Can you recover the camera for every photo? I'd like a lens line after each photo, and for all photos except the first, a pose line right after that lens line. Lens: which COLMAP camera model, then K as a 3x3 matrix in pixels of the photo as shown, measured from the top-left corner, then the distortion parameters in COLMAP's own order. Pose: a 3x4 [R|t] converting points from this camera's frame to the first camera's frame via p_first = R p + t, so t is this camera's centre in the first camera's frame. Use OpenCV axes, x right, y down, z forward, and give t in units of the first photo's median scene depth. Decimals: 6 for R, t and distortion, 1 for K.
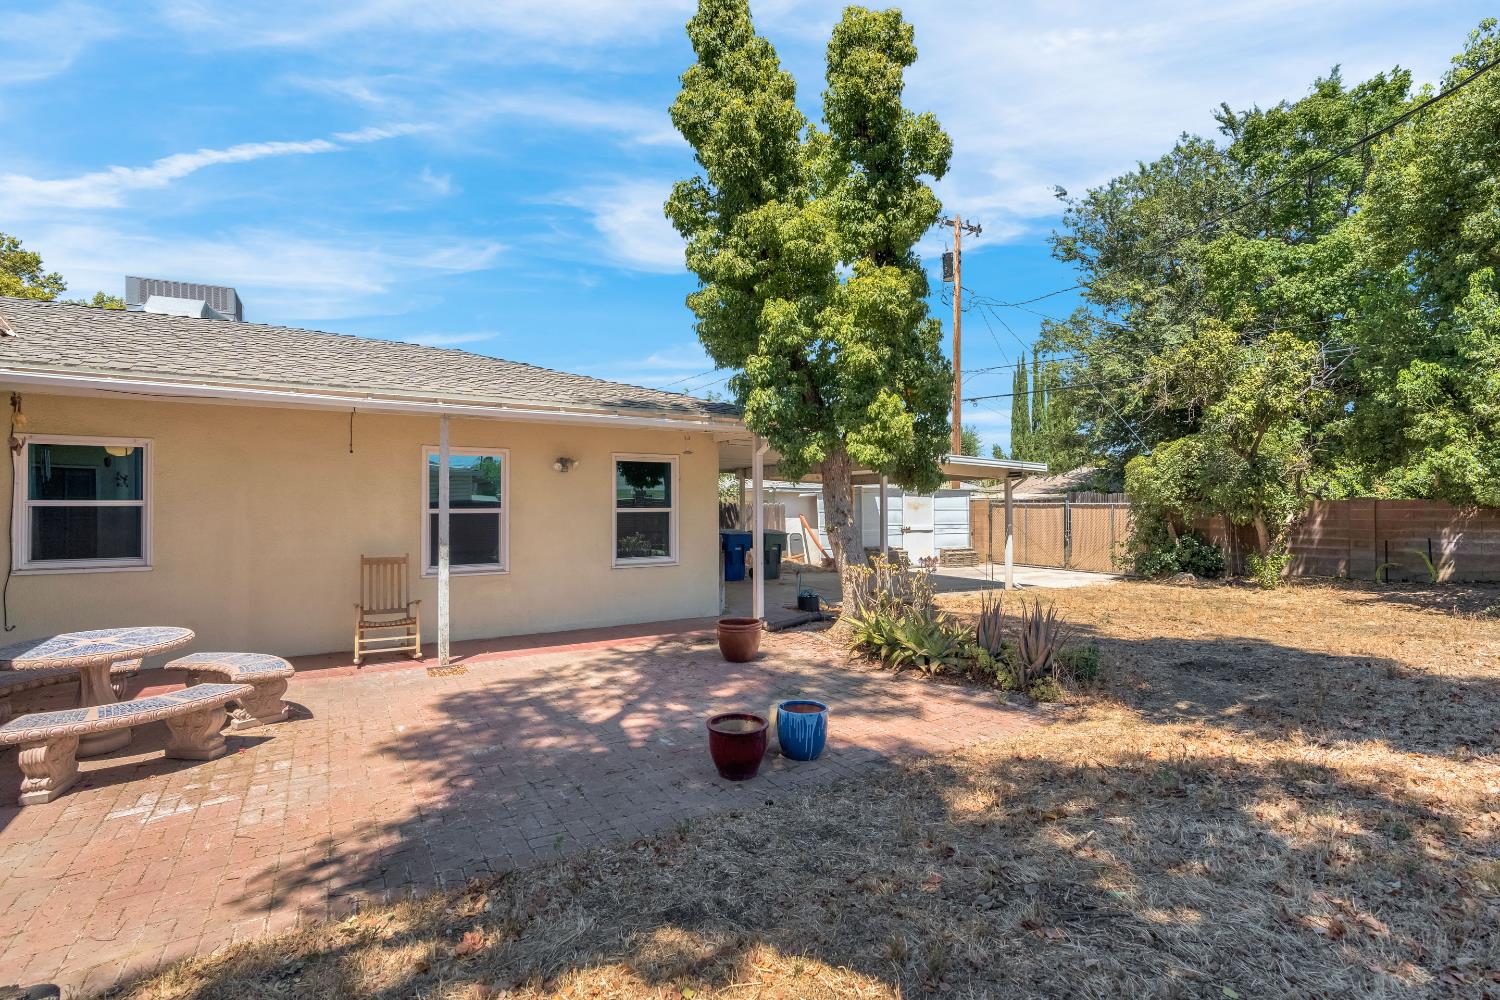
lens RADIAL K [[690.6, 0, 755.1], [0, 690.6, 501.4], [0, 0, 1]] dist [0.000116, 0.002031]
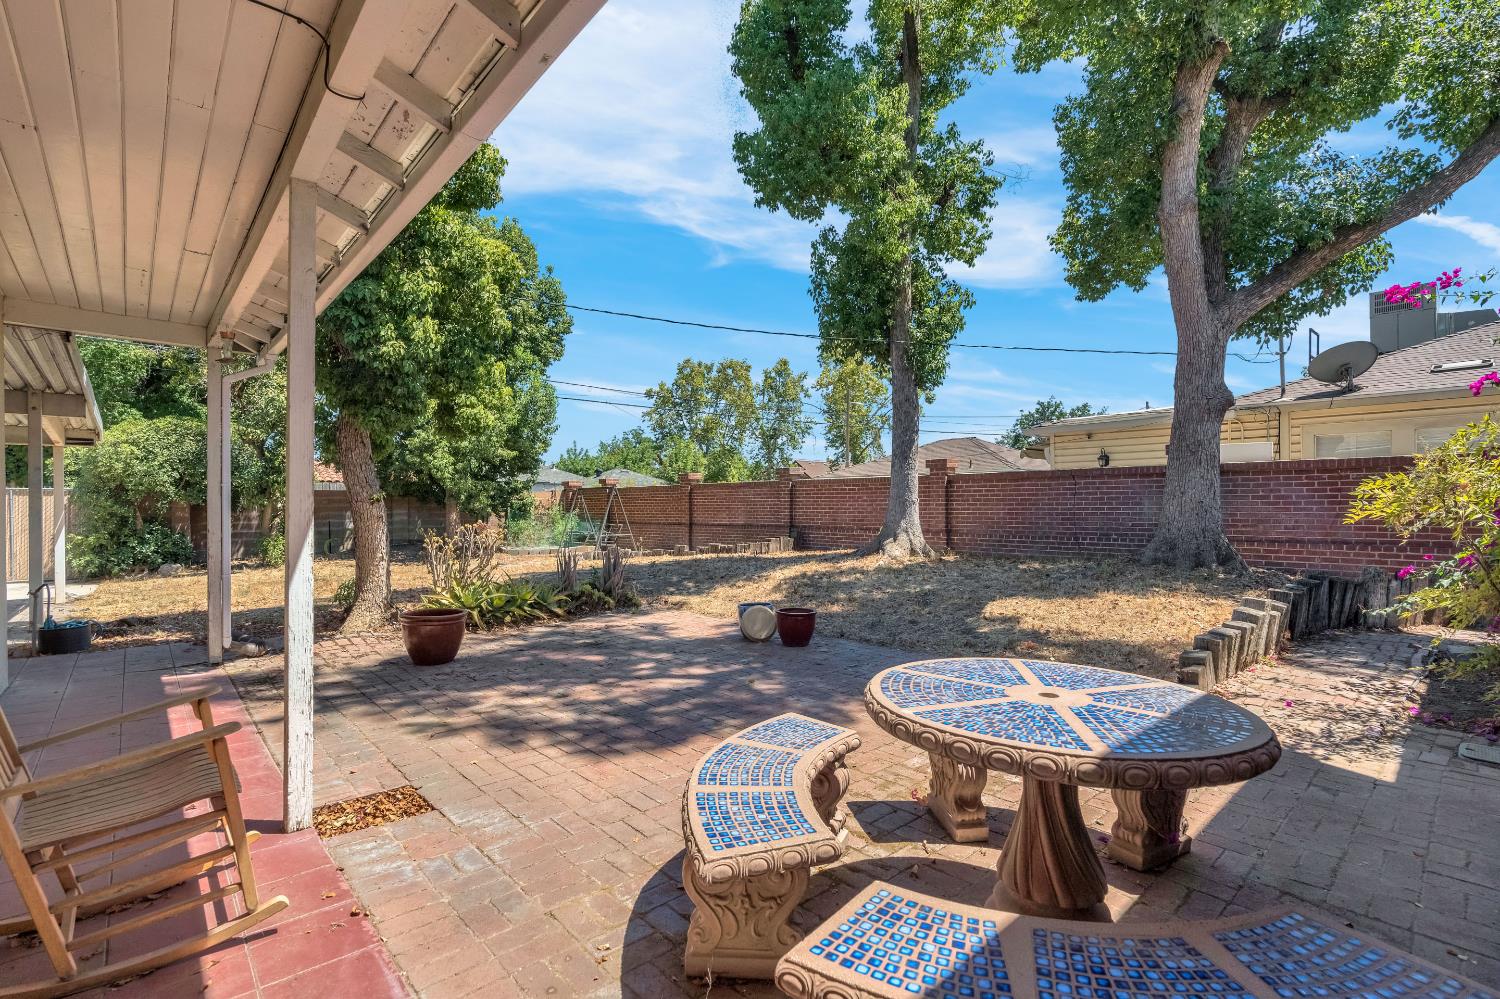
lens RADIAL K [[690.6, 0, 754.6], [0, 690.6, 505.7], [0, 0, 1]] dist [0.000116, 0.002031]
pose [[-0.212846, 0.009252, 0.977042, -1.062431], [-0.001190, 0.999952, -0.009729, 0.078692], [-0.977085, -0.003233, -0.212825, 1.022340]]
